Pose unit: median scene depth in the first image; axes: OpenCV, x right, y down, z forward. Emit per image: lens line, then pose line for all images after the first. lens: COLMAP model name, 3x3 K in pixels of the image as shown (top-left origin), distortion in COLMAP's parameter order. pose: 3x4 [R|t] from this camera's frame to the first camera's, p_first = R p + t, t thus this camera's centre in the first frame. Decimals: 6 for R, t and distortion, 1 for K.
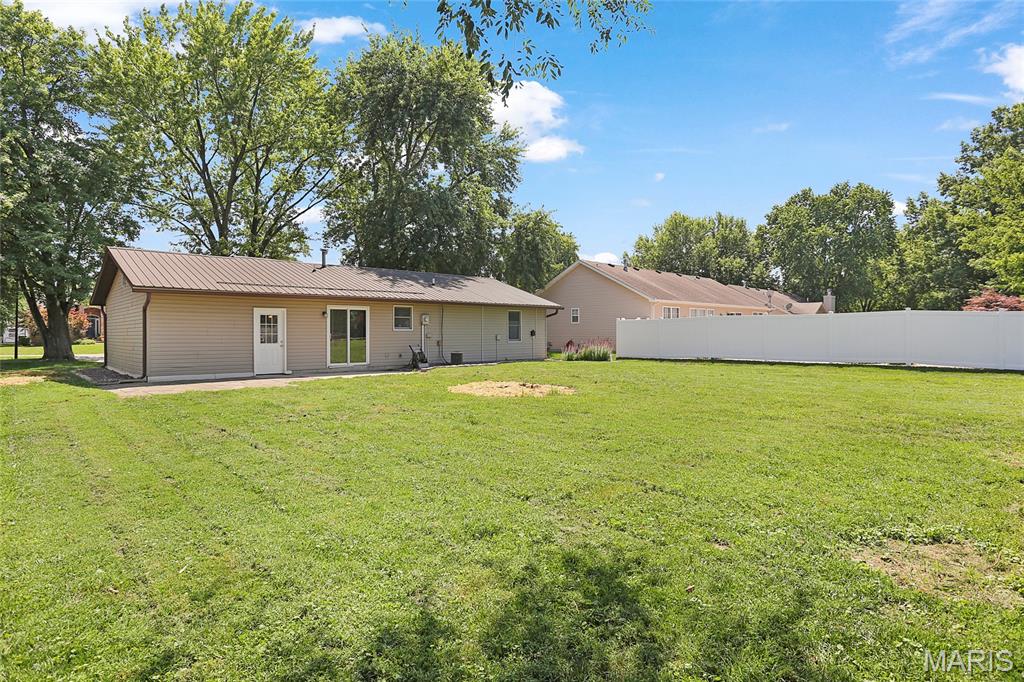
lens RADIAL K [[592.8, 0, 512.0], [0, 592.8, 339.4], [0, 0, 1]] dist [-0.000854, -0.000193]
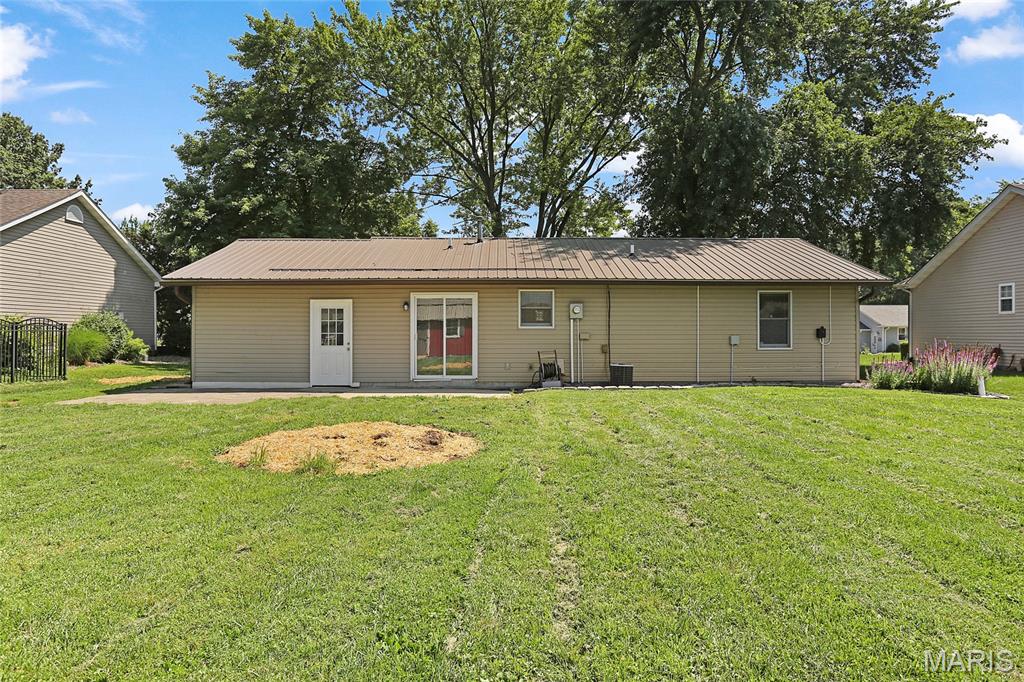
lens RADIAL K [[682.9, 0, 511.8], [0, 682.9, 340.8], [0, 0, 1]] dist [-0.001624, 0.000587]
pose [[0.716494, 0.005810, -0.697569, 0.327715], [-0.008114, 0.999967, -0.000006, -0.001231], [0.697546, 0.005665, 0.716518, 0.470858]]
